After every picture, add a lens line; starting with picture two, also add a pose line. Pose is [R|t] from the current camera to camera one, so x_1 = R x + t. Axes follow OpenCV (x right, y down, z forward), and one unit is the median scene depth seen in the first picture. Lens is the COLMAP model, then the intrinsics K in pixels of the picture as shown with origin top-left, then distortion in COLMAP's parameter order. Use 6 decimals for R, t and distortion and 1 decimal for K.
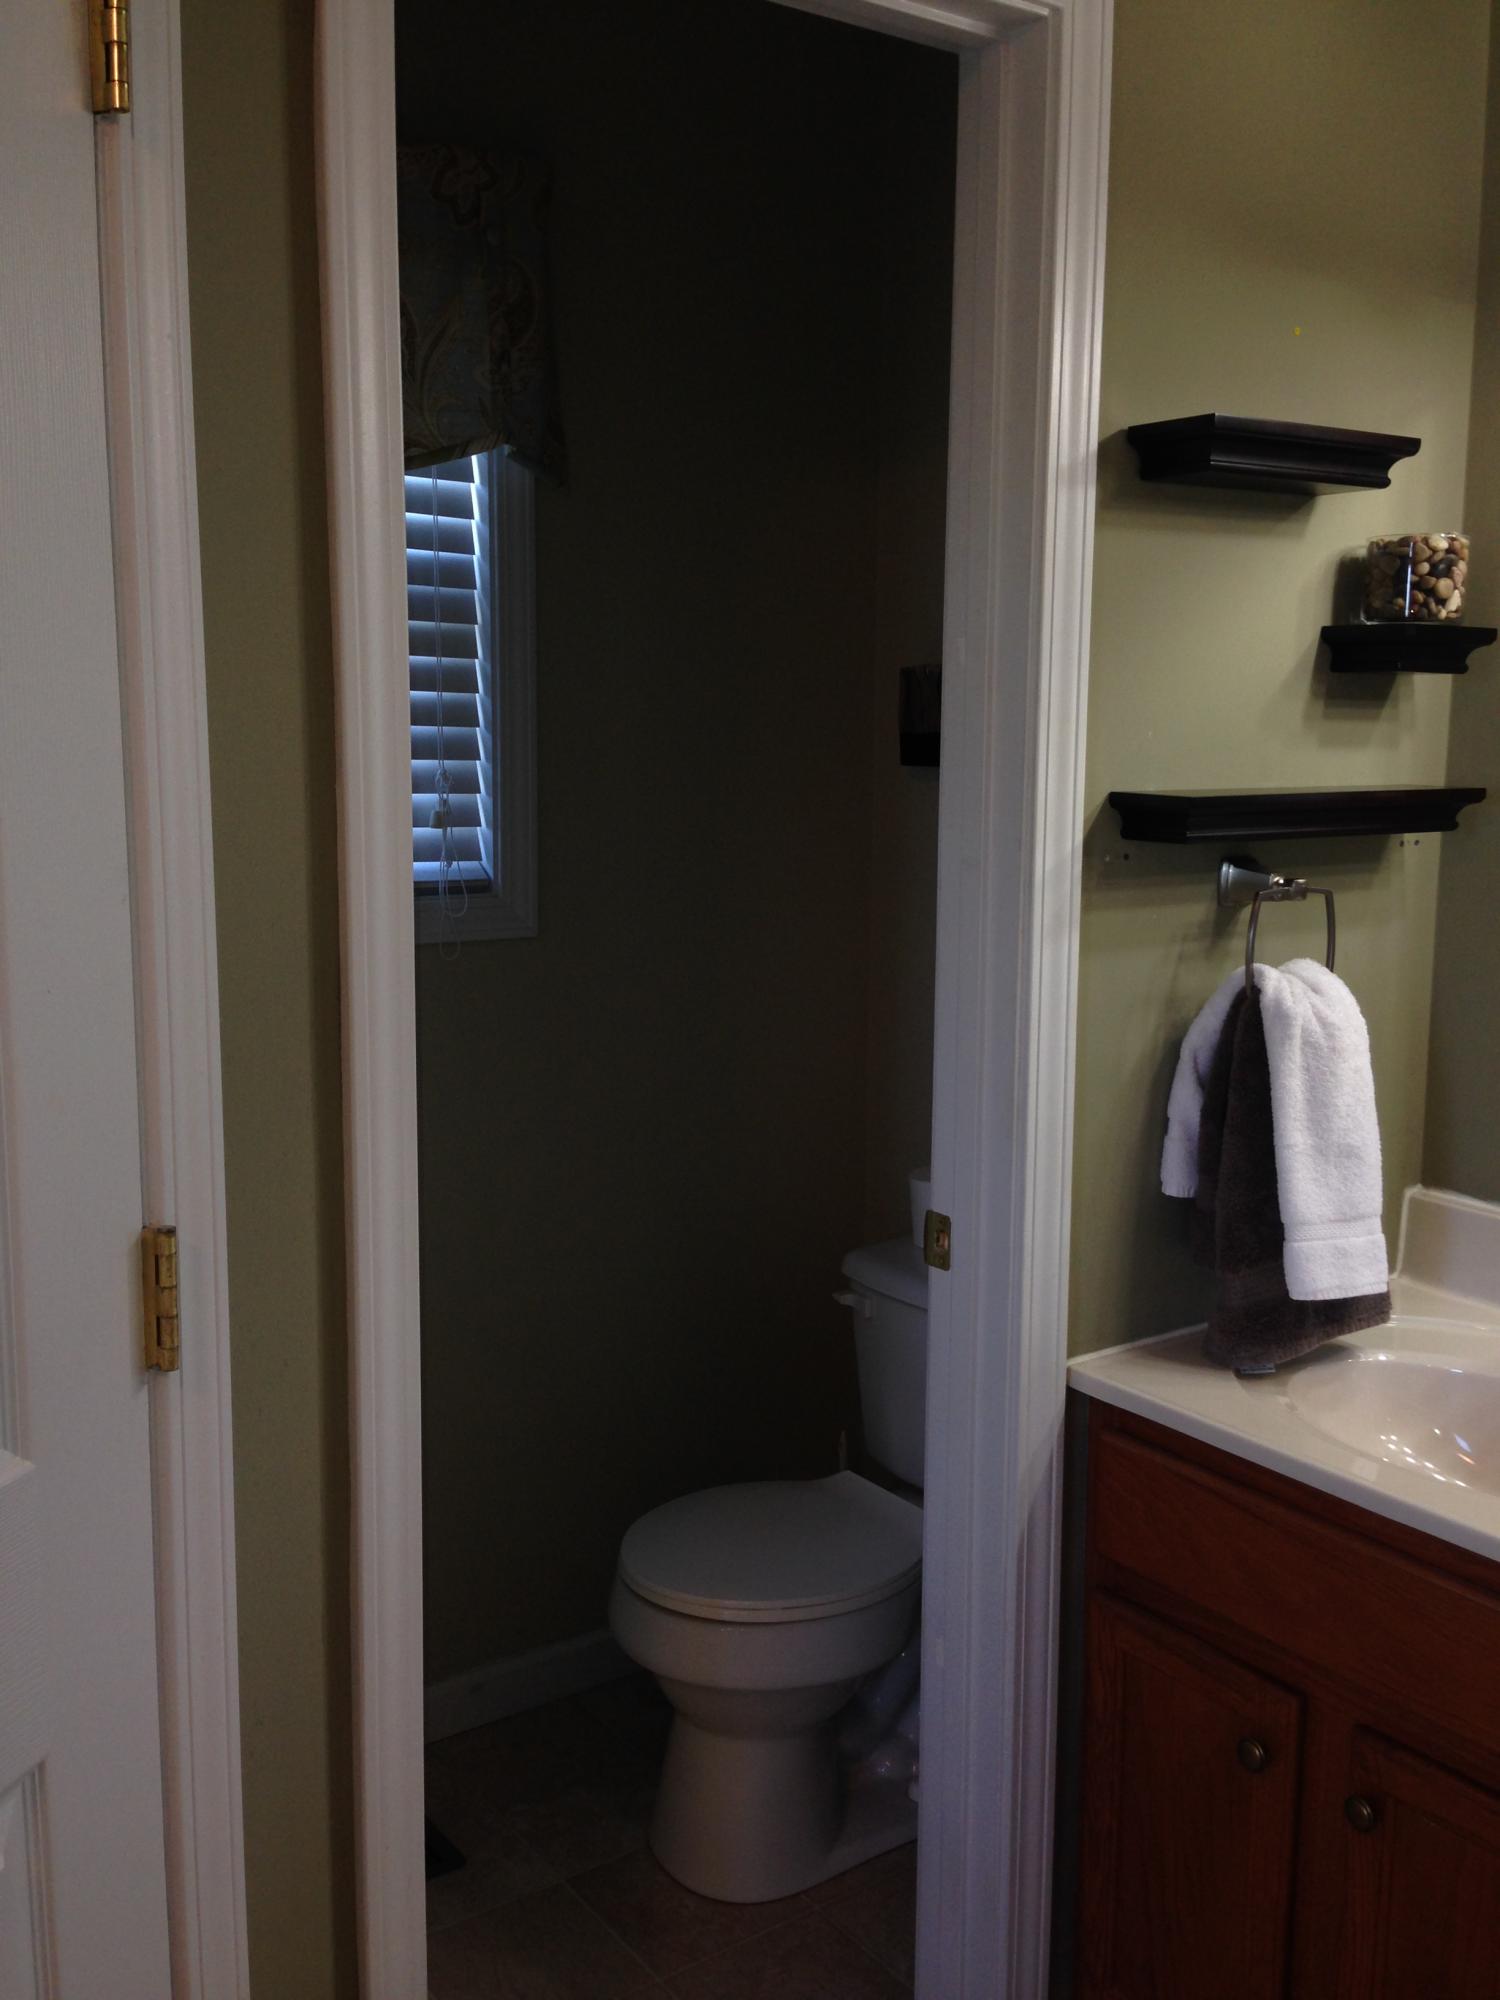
lens RADIAL K [[1894.4, 0, 748.7], [0, 1894.4, 1003.4], [0, 0, 1]] dist [0.078277, 0.000000]
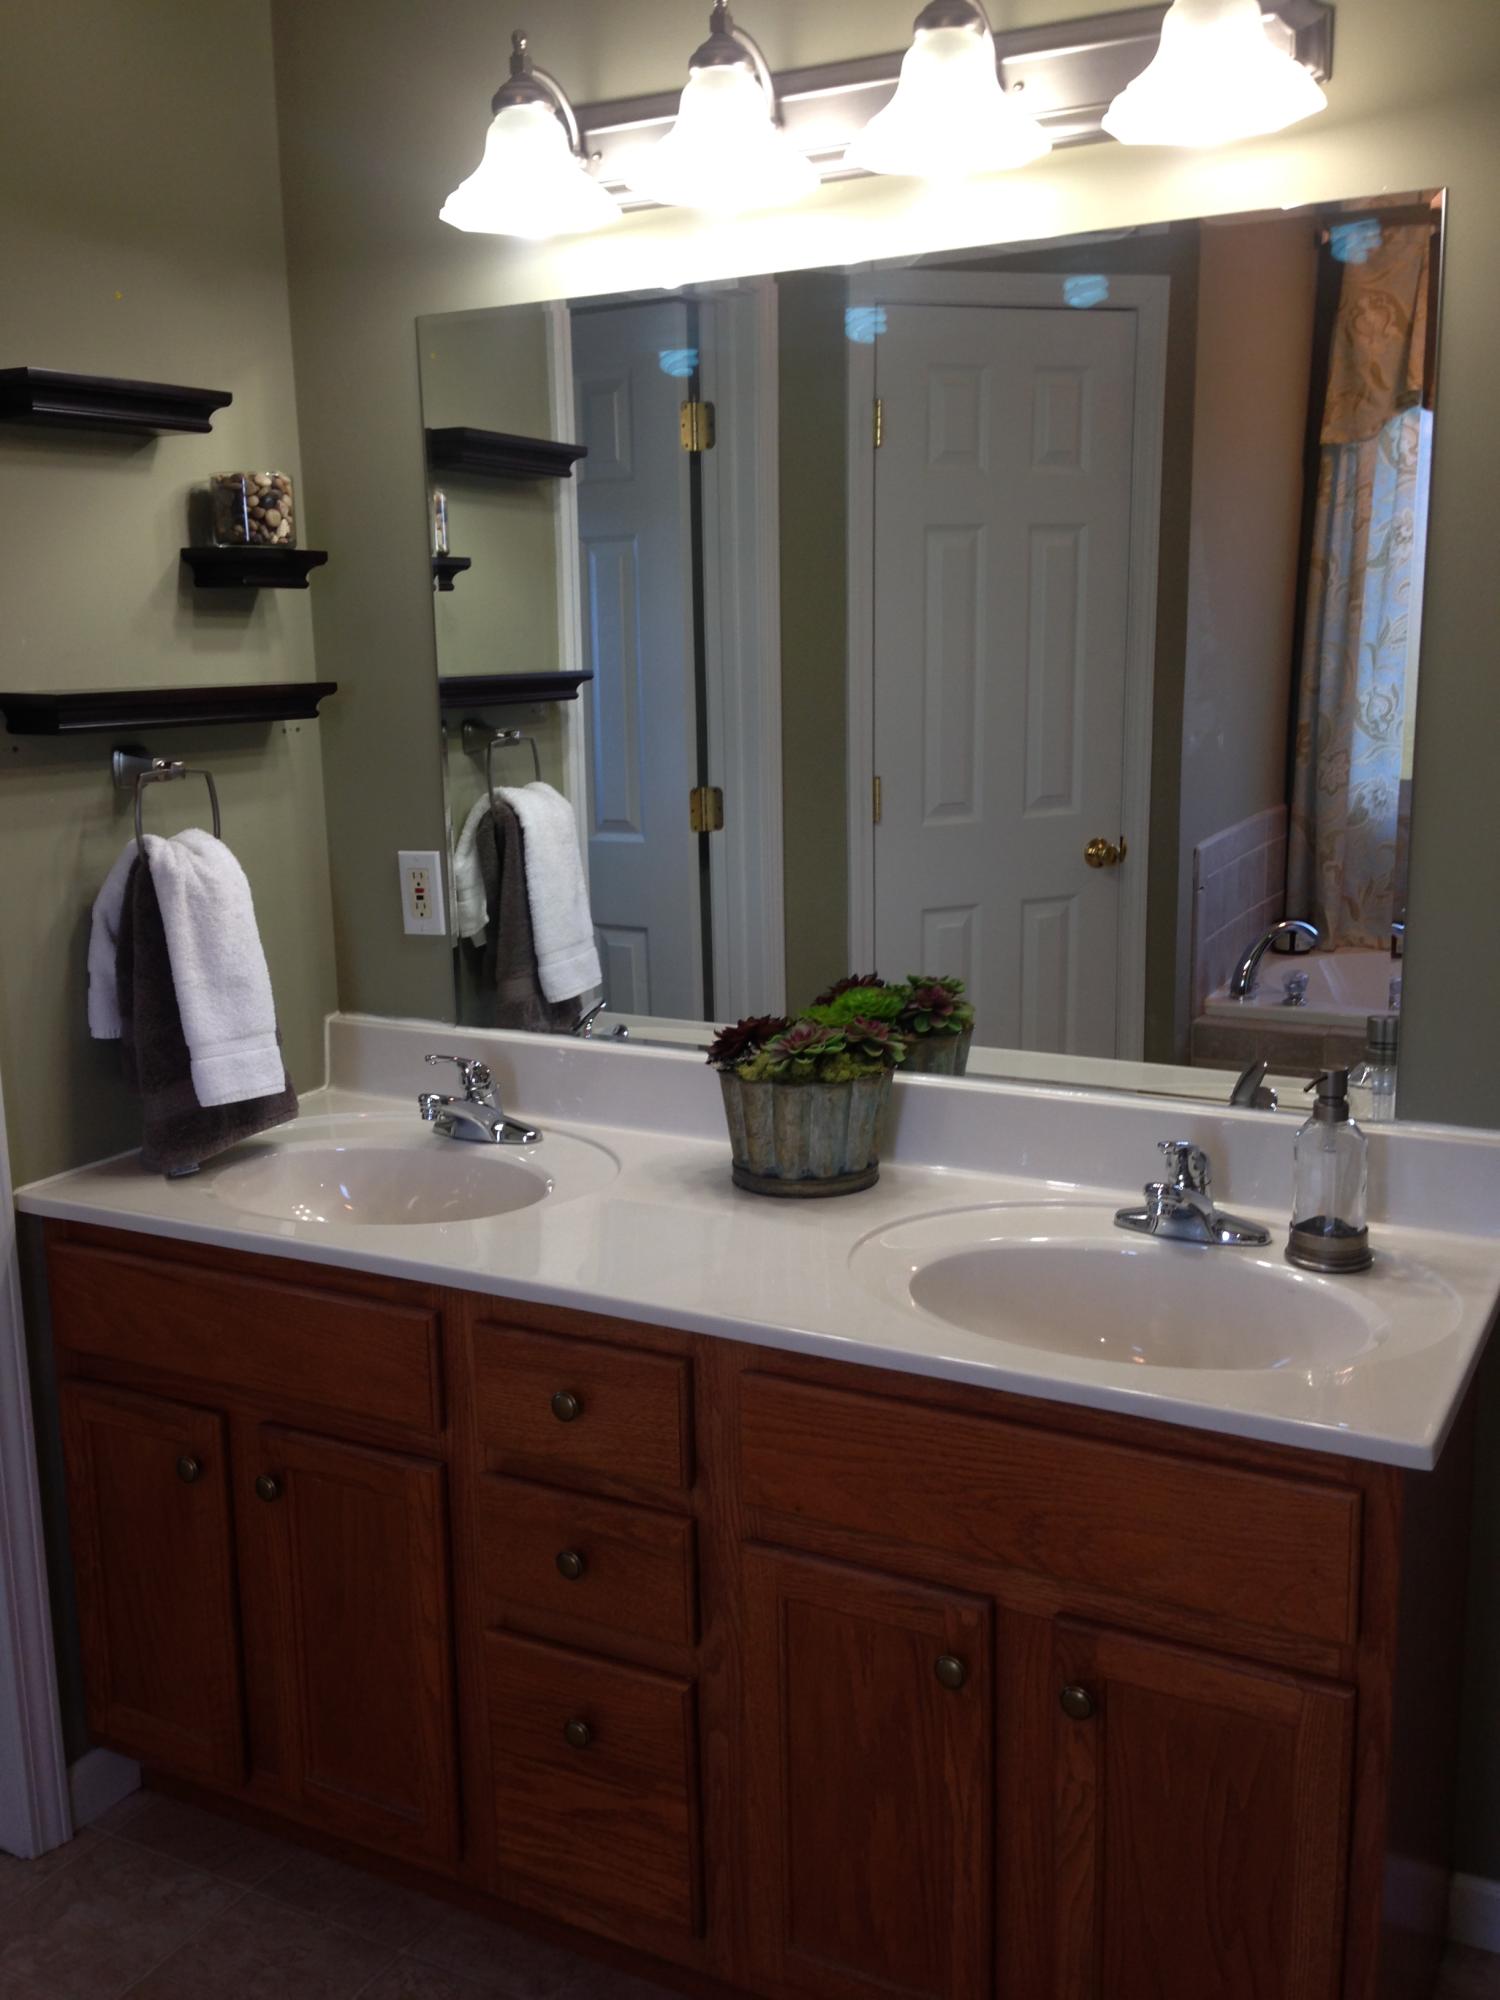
lens RADIAL K [[1894.4, 0, 751.4], [0, 1894.4, 990.5], [0, 0, 1]] dist [0.078277, 0.000000]
pose [[0.900114, -0.110663, 0.421365, 0.090653], [0.094193, 0.993758, 0.059776, 0.039153], [-0.425350, -0.014116, 0.904919, -0.238158]]
